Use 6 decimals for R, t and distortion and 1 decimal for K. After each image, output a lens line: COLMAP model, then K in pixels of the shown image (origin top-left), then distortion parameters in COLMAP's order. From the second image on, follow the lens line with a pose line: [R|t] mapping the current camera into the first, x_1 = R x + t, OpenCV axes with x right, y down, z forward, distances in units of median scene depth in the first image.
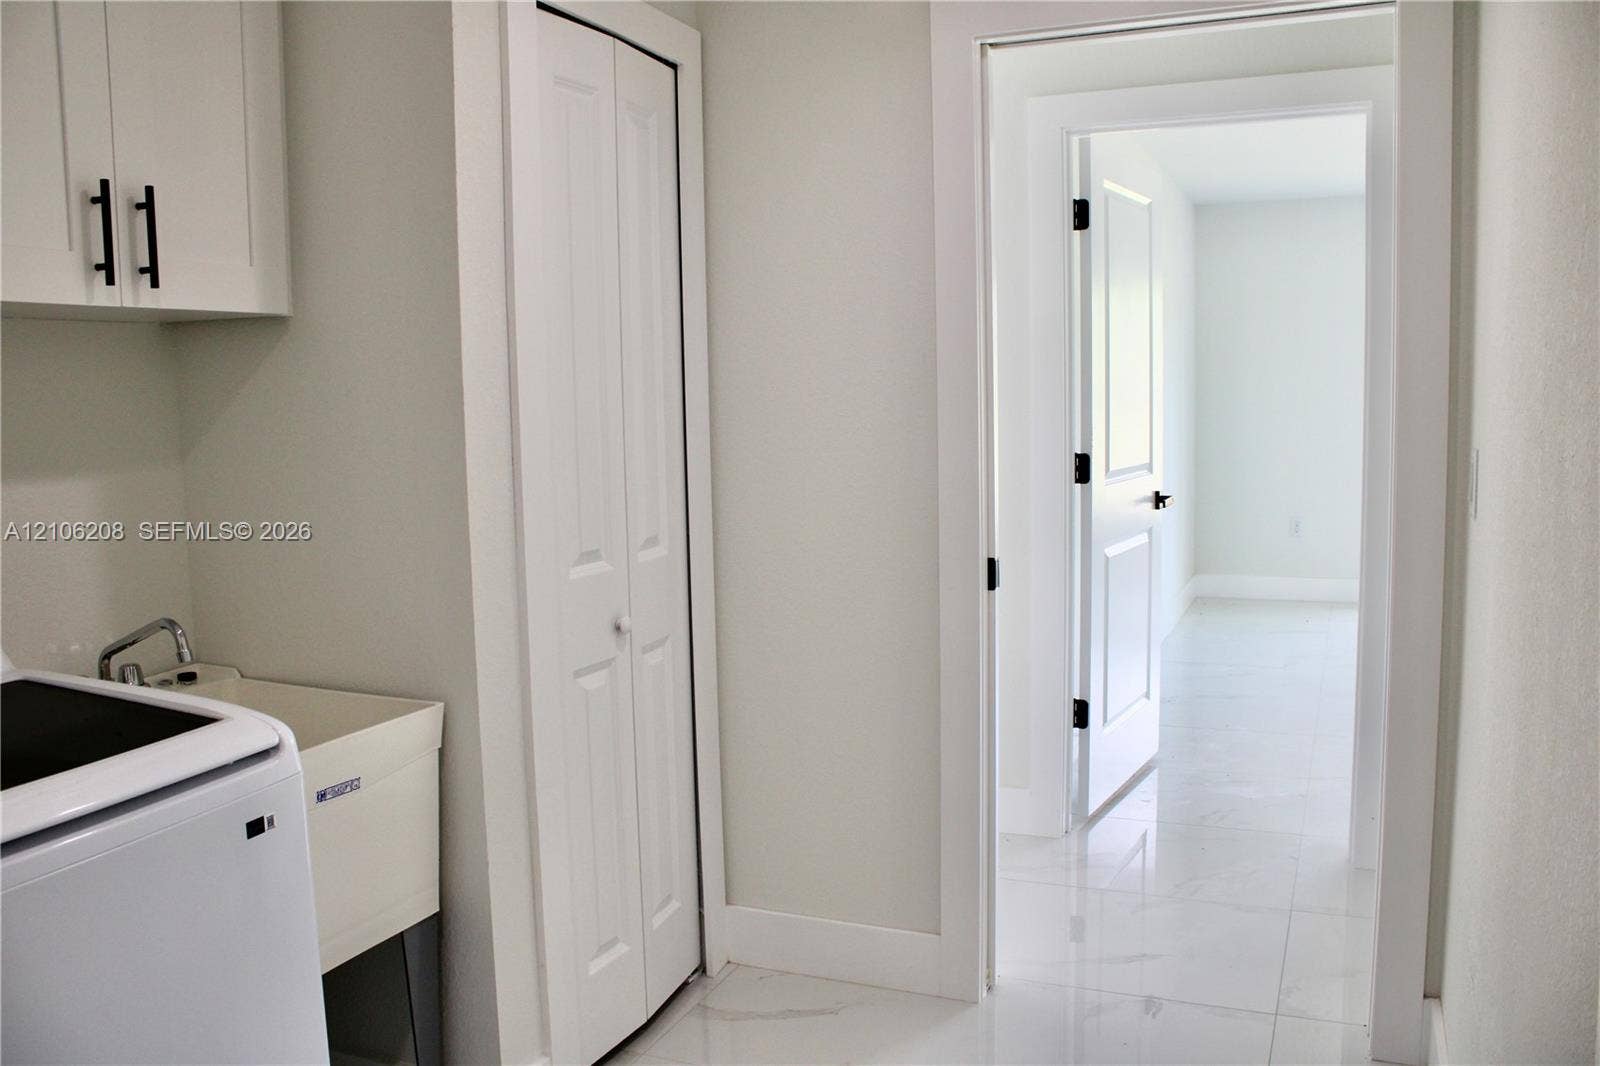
lens RADIAL K [[1422.9, 0, 810.0], [0, 1422.9, 533.0], [0, 0, 1]] dist [-0.129030, 0.107950]
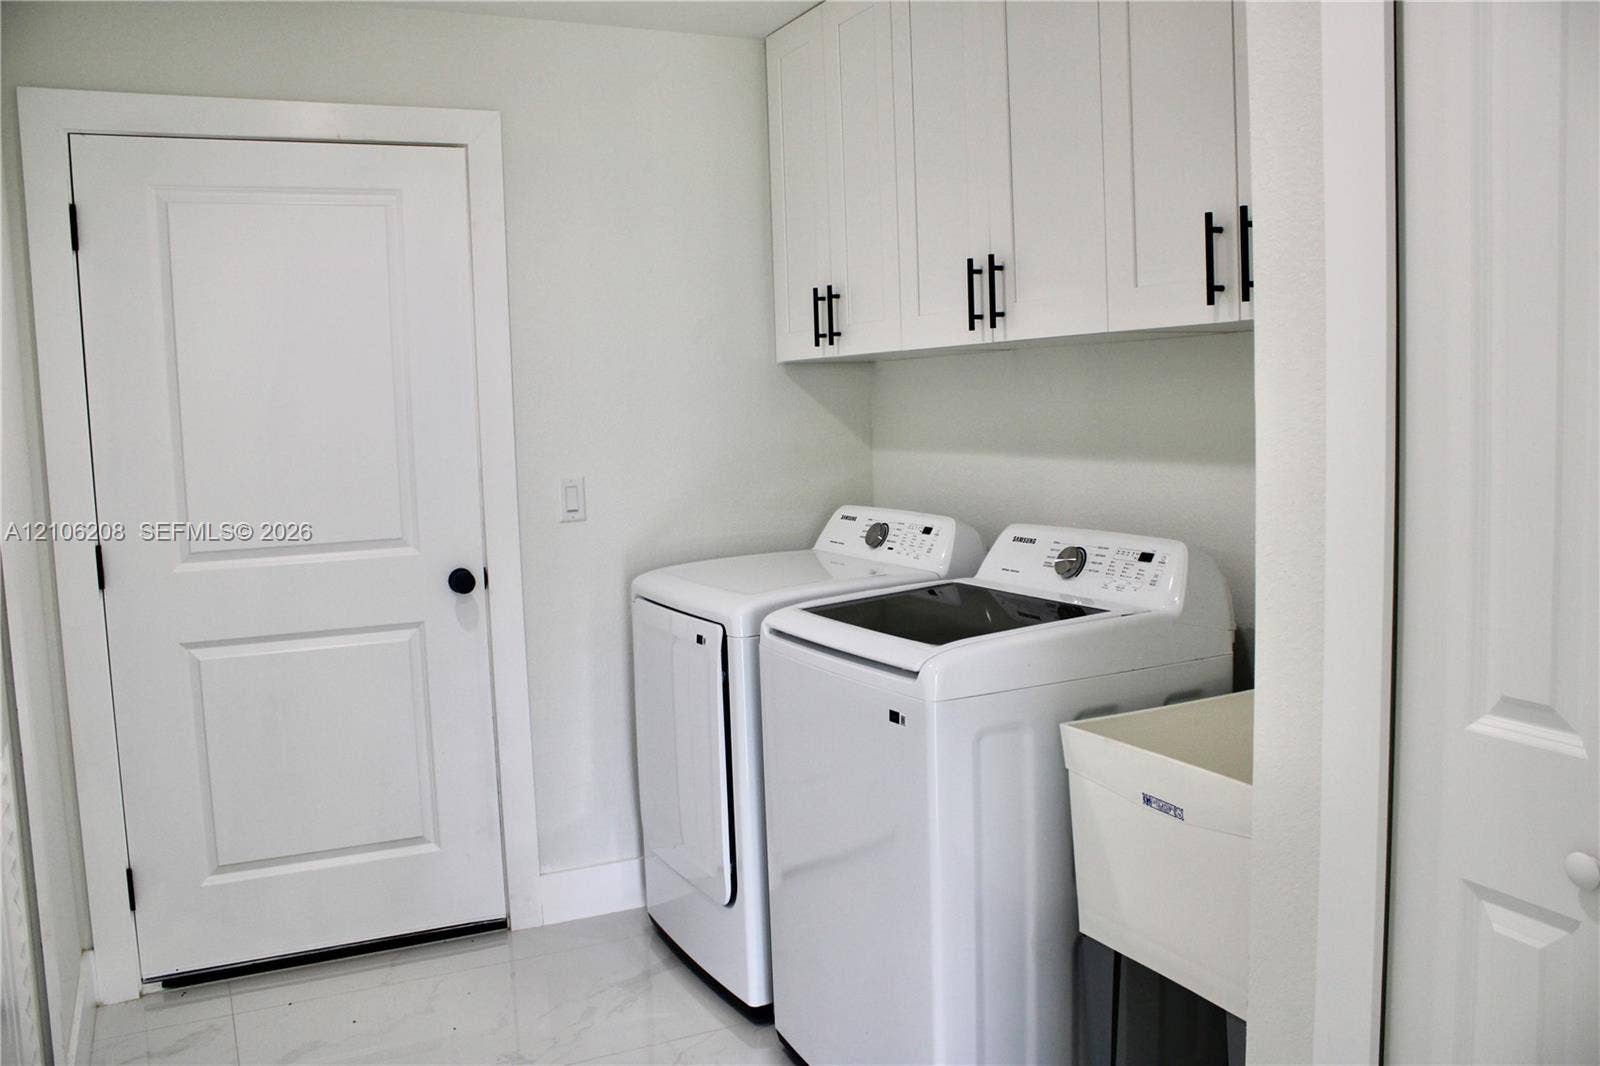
lens RADIAL K [[1422.9, 0, 810.0], [0, 1422.9, 533.0], [0, 0, 1]] dist [-0.129030, 0.107950]
pose [[-0.662771, 0.111641, -0.740453, 0.588139], [-0.039096, 0.982316, 0.183102, -0.193691], [0.747801, 0.150303, -0.646686, 1.536200]]
